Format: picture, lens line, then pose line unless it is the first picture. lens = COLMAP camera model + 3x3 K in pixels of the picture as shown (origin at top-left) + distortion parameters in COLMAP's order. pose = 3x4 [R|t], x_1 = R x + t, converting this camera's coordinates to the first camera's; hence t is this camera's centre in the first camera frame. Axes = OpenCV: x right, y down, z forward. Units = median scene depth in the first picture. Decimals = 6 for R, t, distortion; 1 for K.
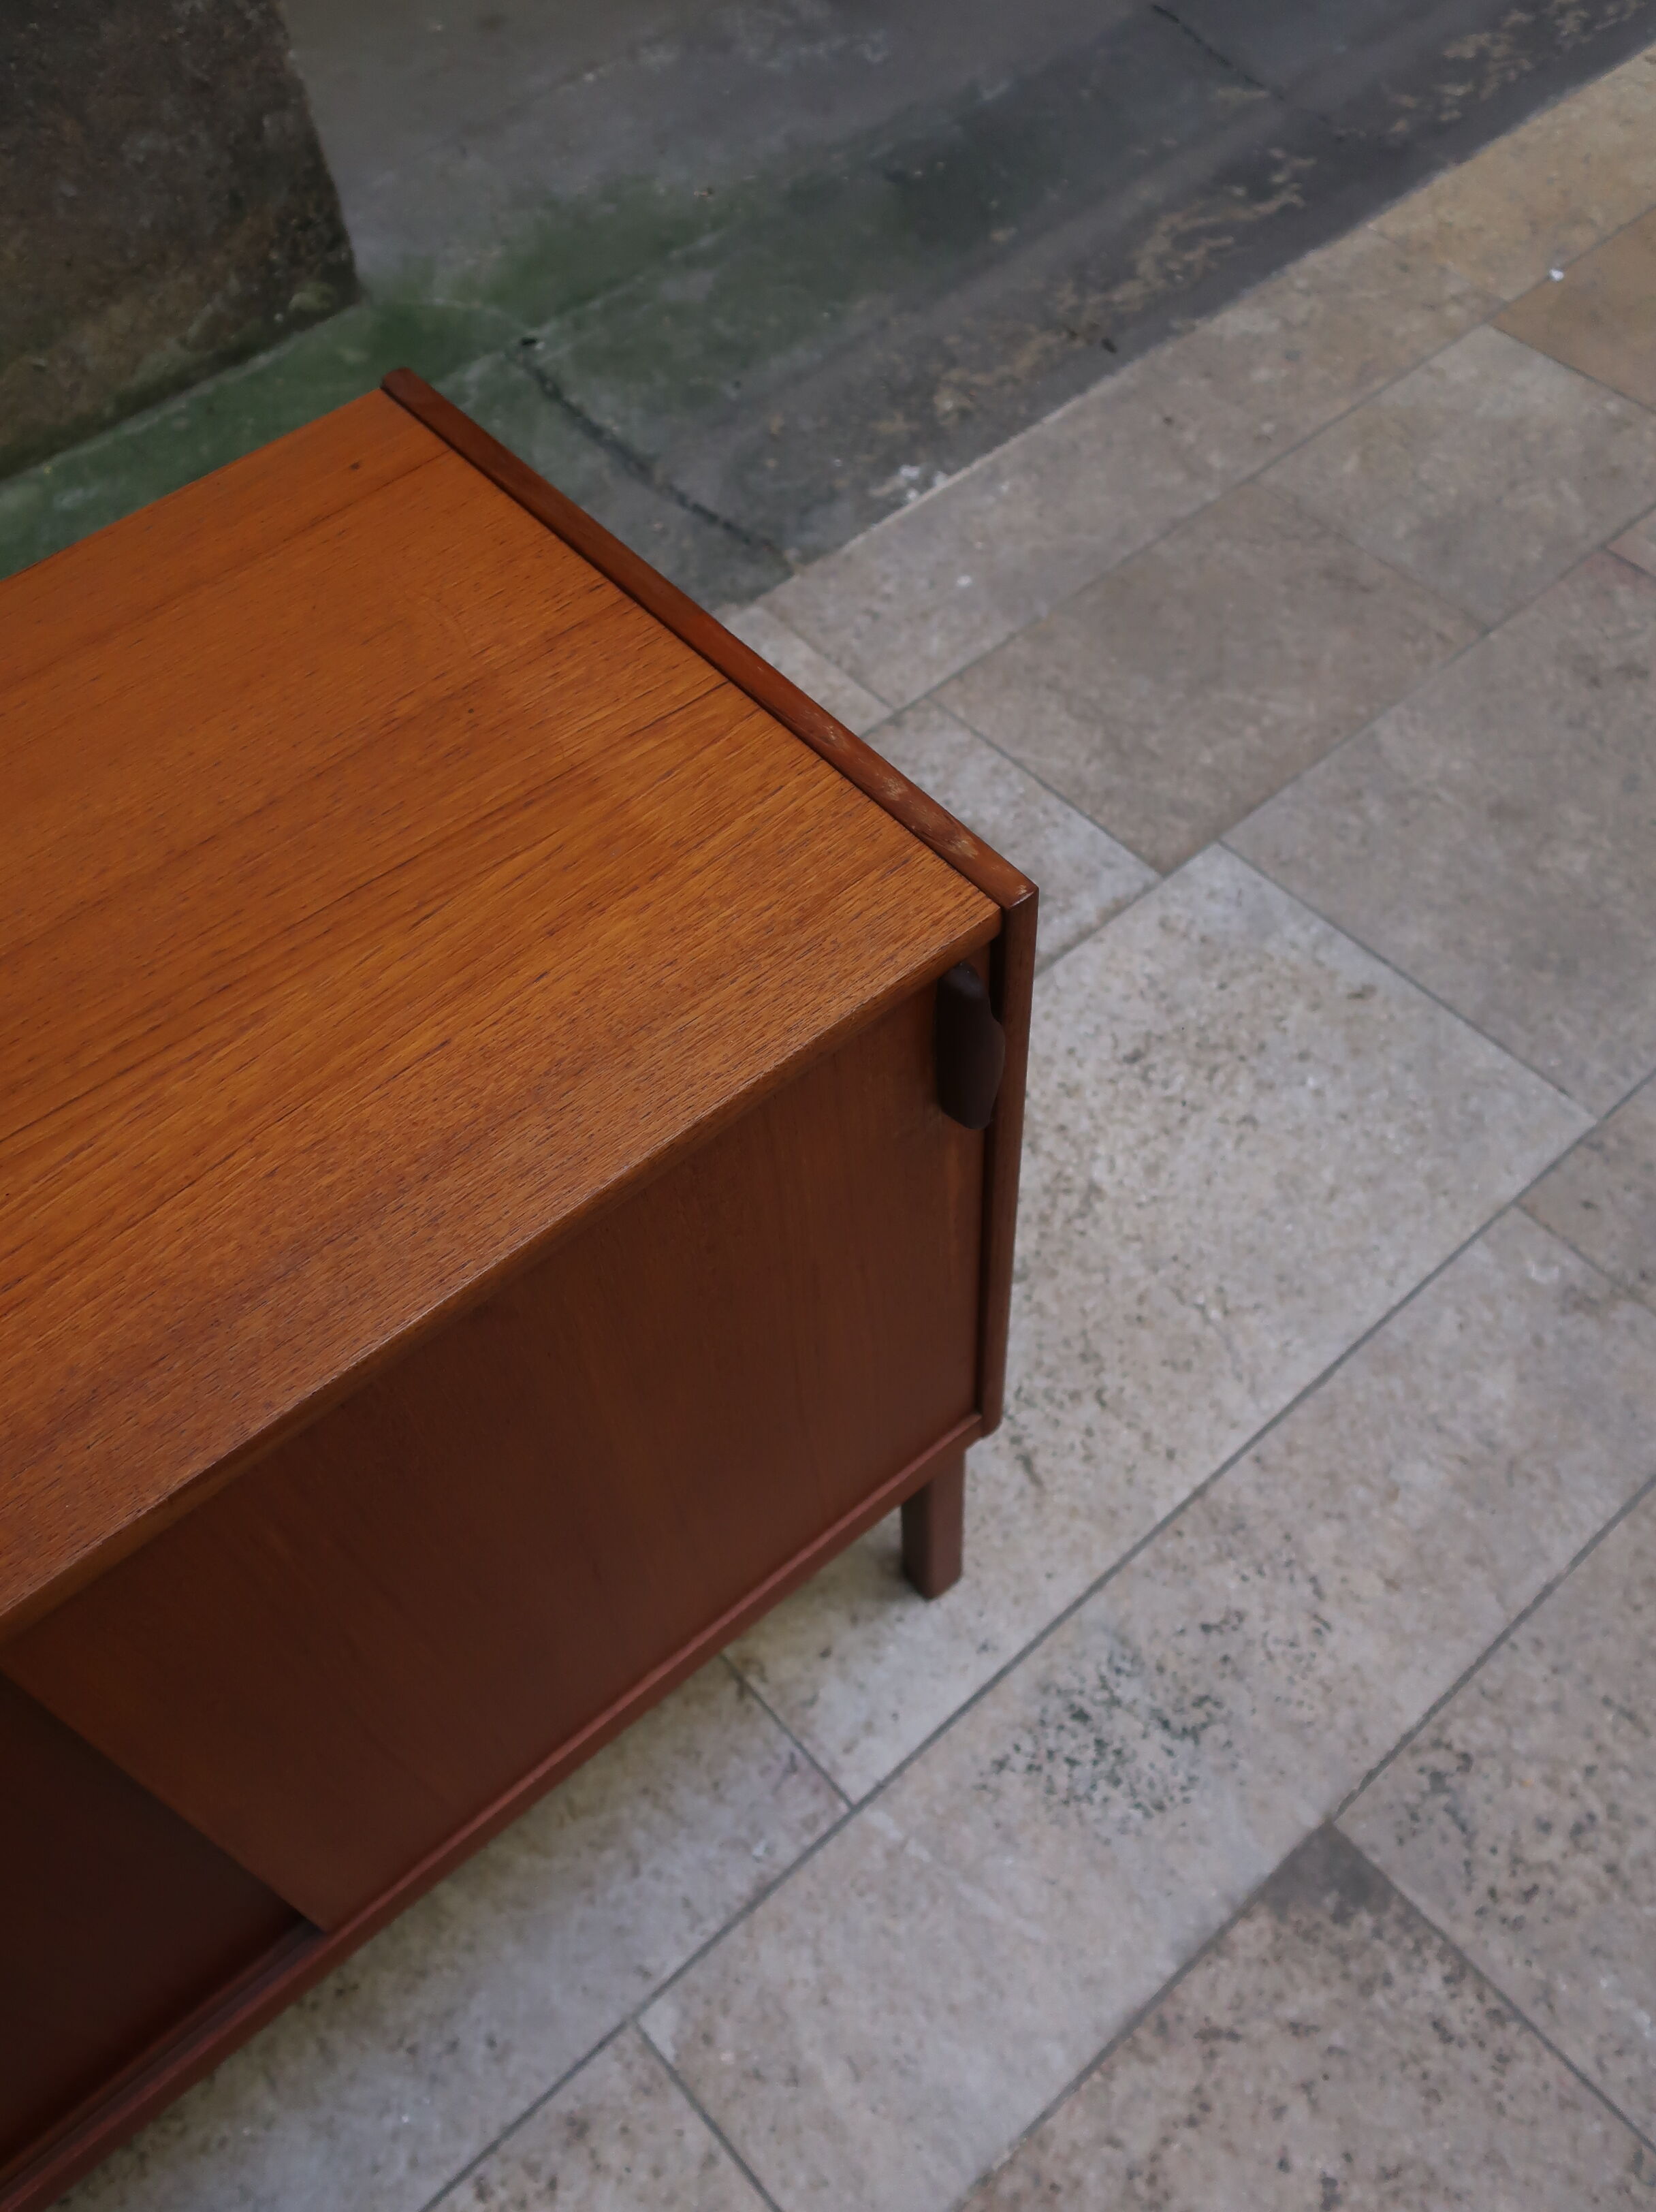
lens RADIAL K [[1972.0, 0, 821.6], [0, 1972.0, 1098.9], [0, 0, 1]] dist [0.004223, -0.008320]
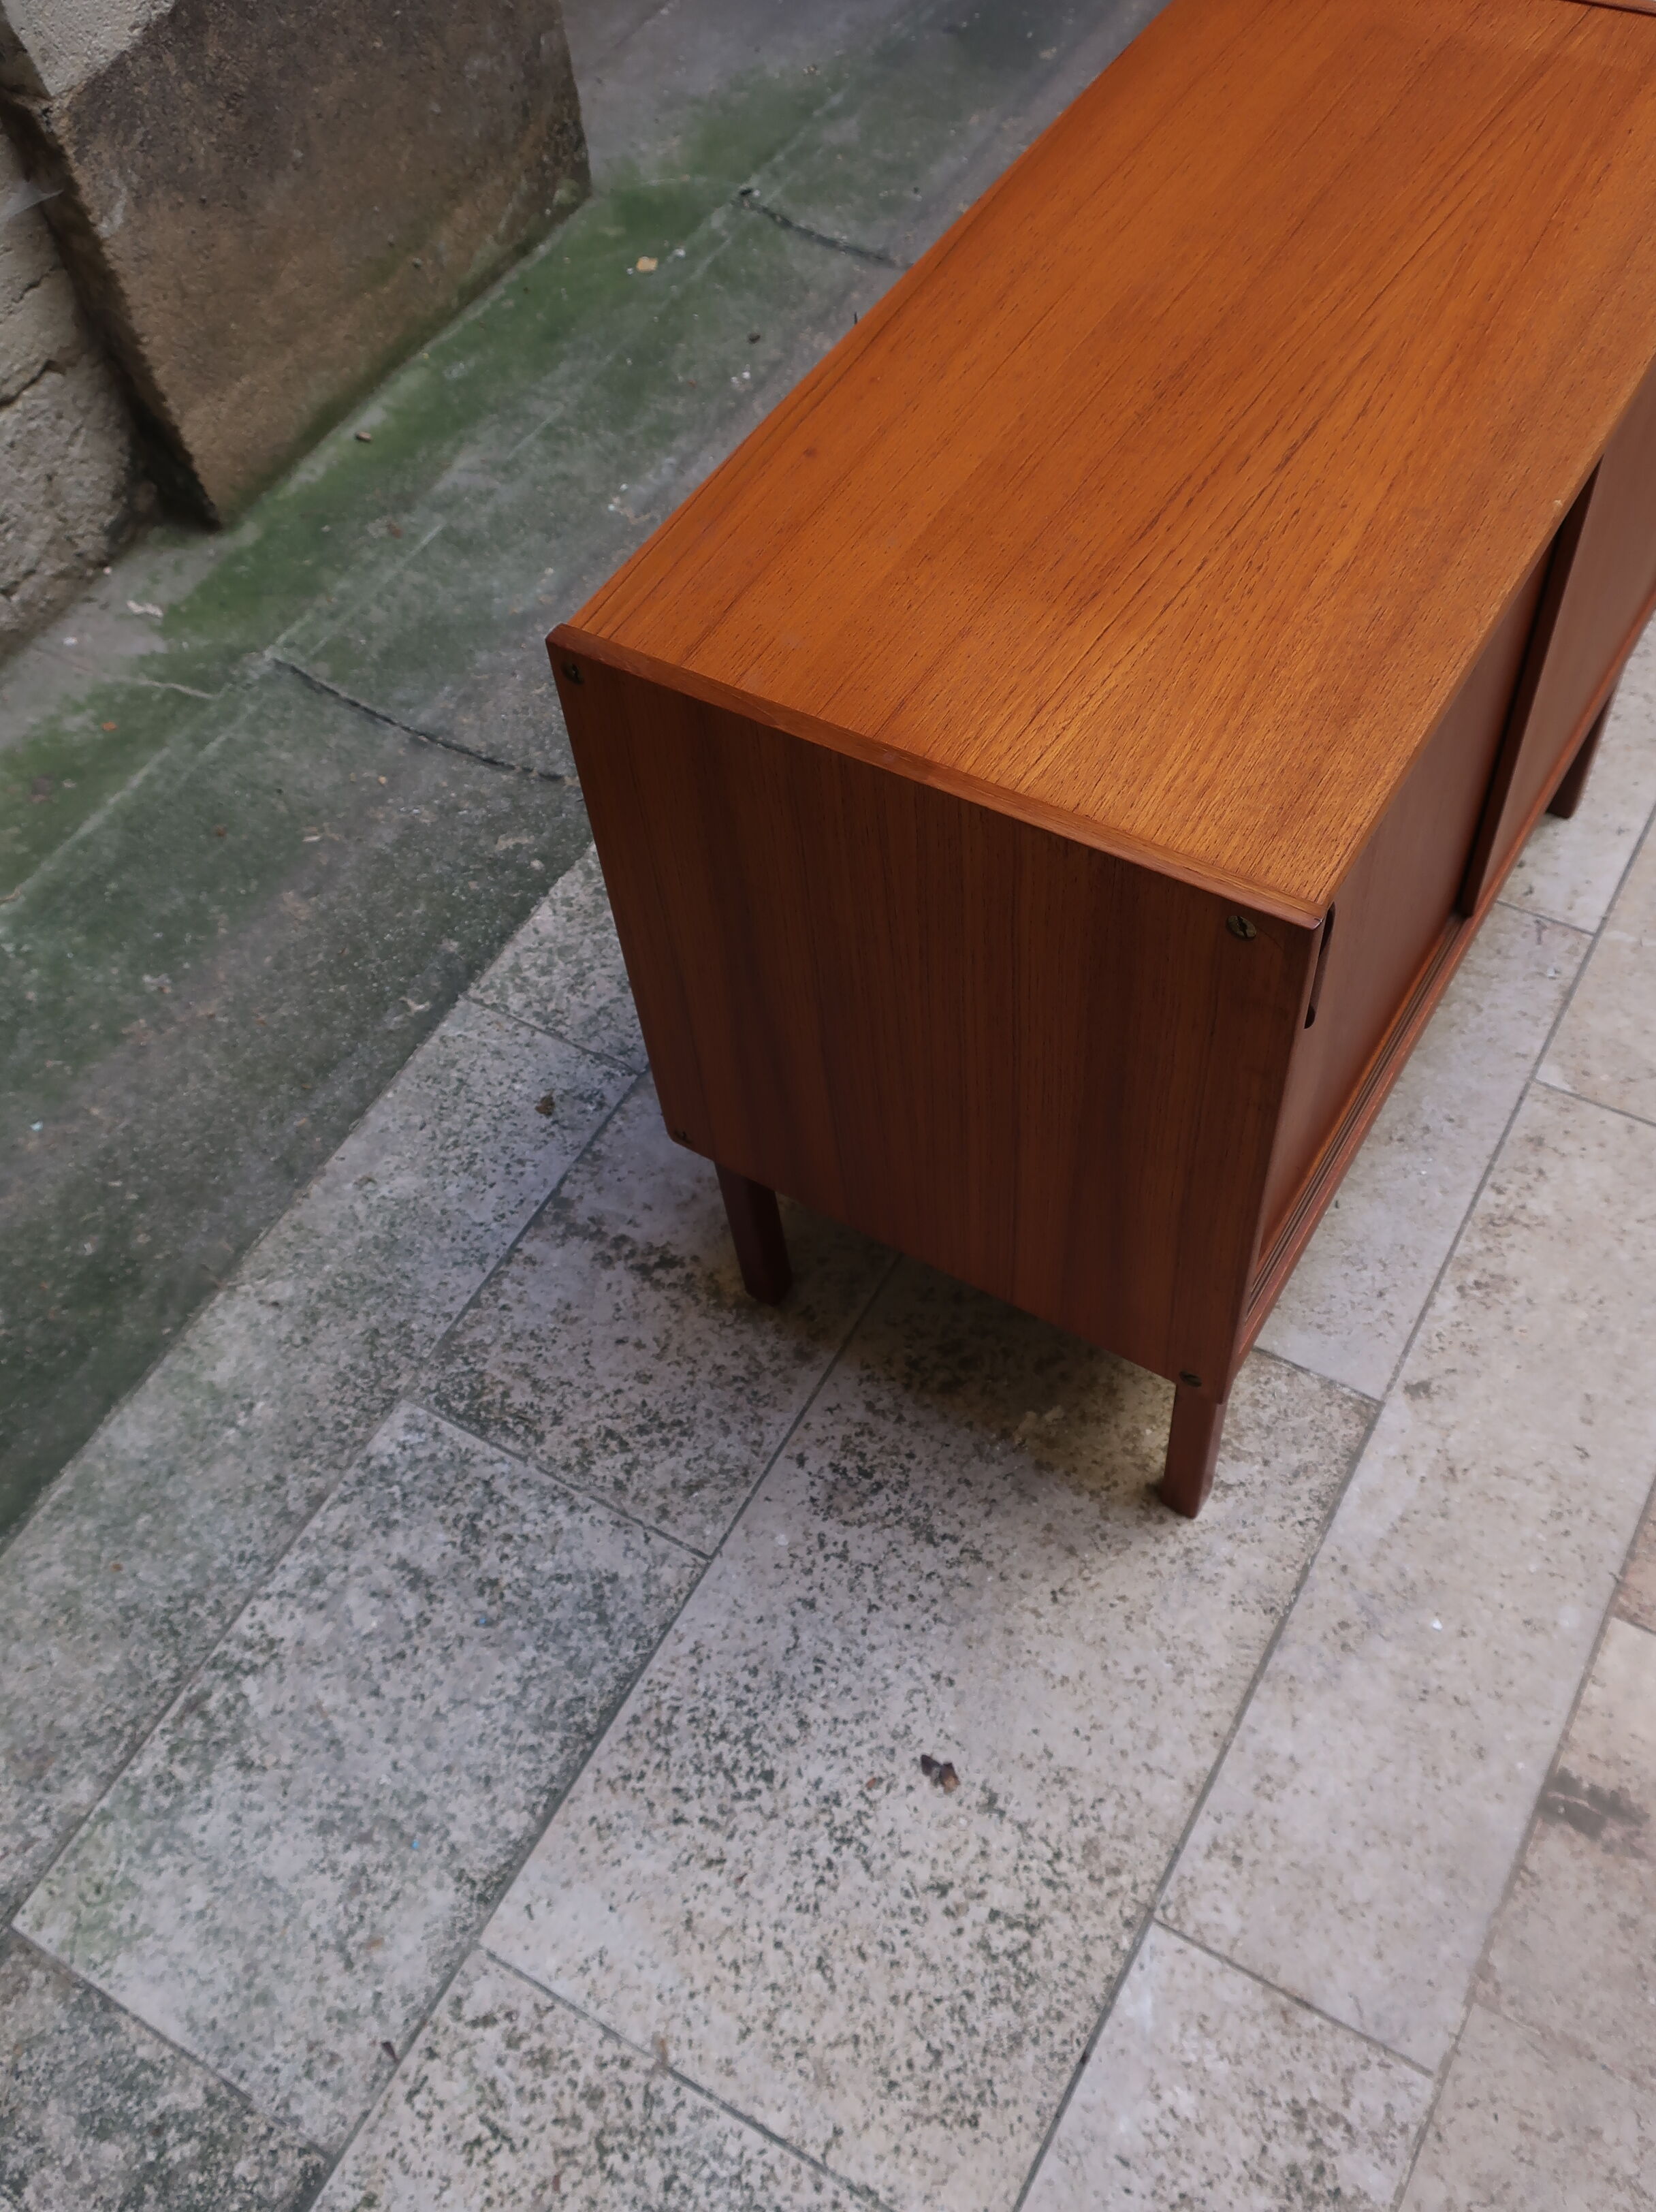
lens RADIAL K [[1972.0, 0, 834.2], [0, 1972.0, 1097.6], [0, 0, 1]] dist [0.004223, -0.008320]
pose [[0.946282, -0.275753, 0.168852, -0.761301], [0.283866, 0.958526, -0.025470, 0.344236], [-0.154826, 0.072033, 0.985312, -0.311404]]
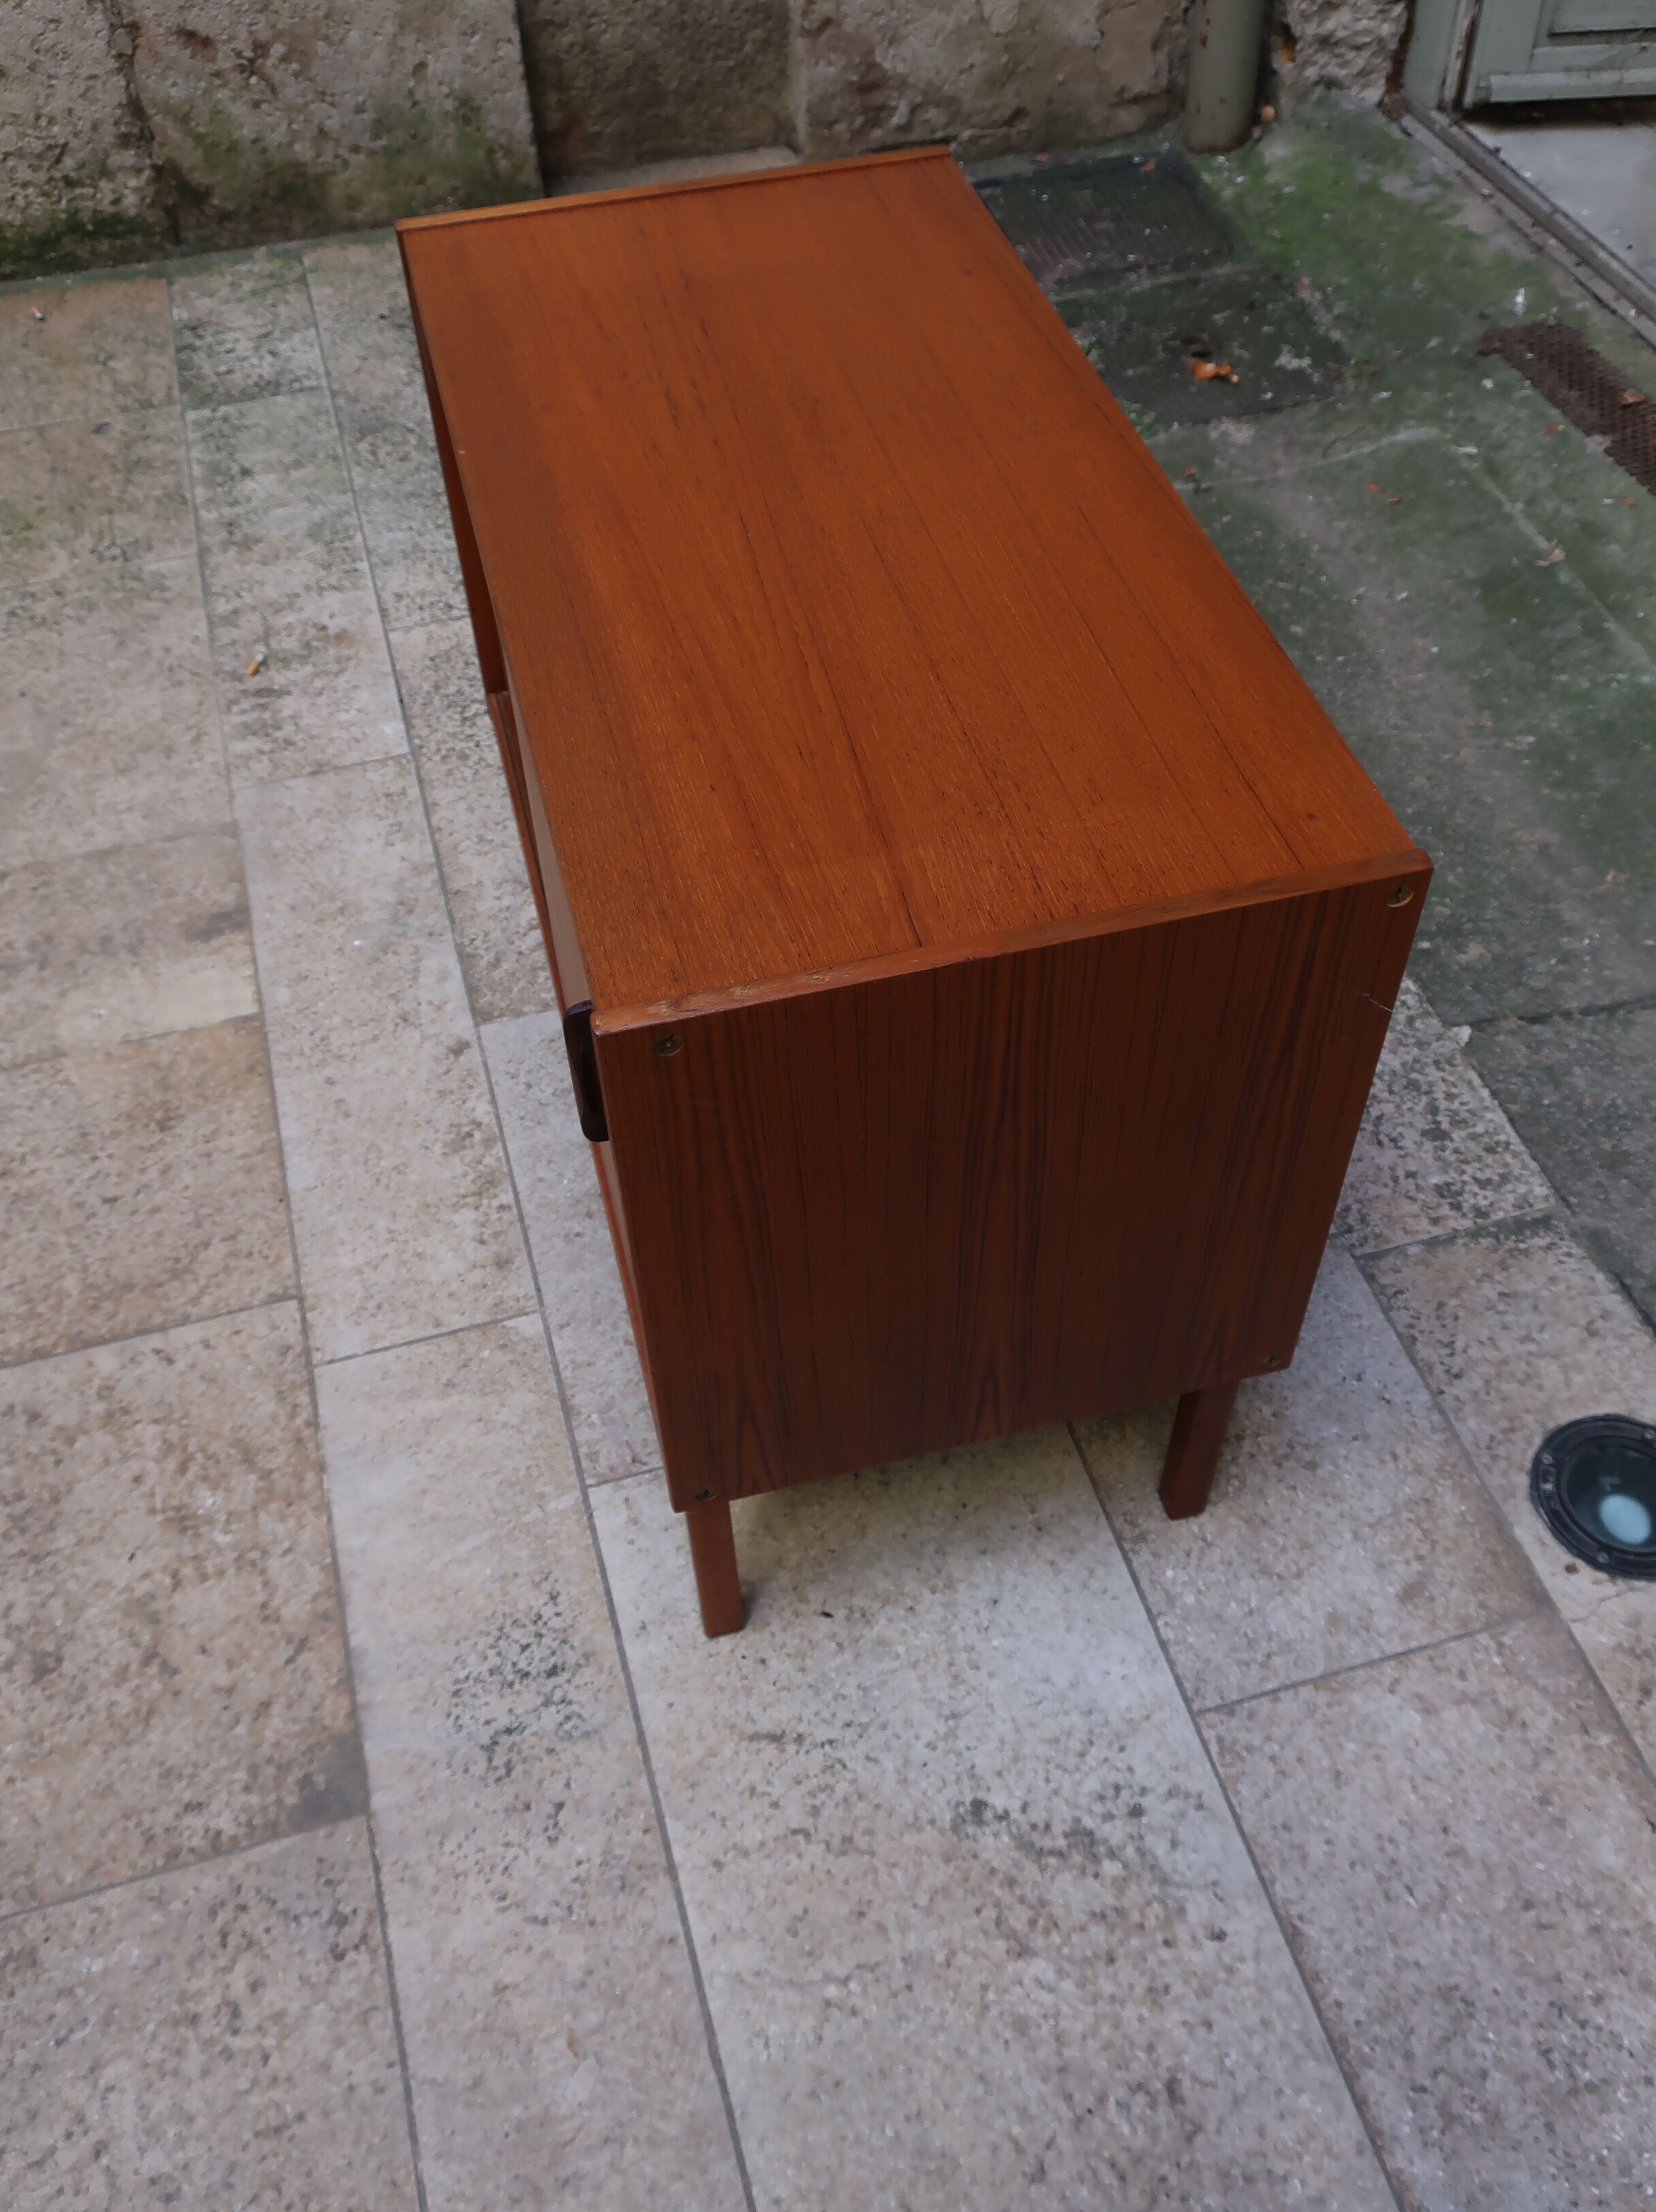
lens RADIAL K [[1972.0, 0, 832.8], [0, 1972.0, 1093.0], [0, 0, 1]] dist [0.004223, -0.008320]
pose [[-0.424768, 0.722108, -0.546015, 0.451090], [-0.725604, 0.089103, 0.682319, -0.637422], [0.541360, 0.686018, 0.486117, 0.281115]]
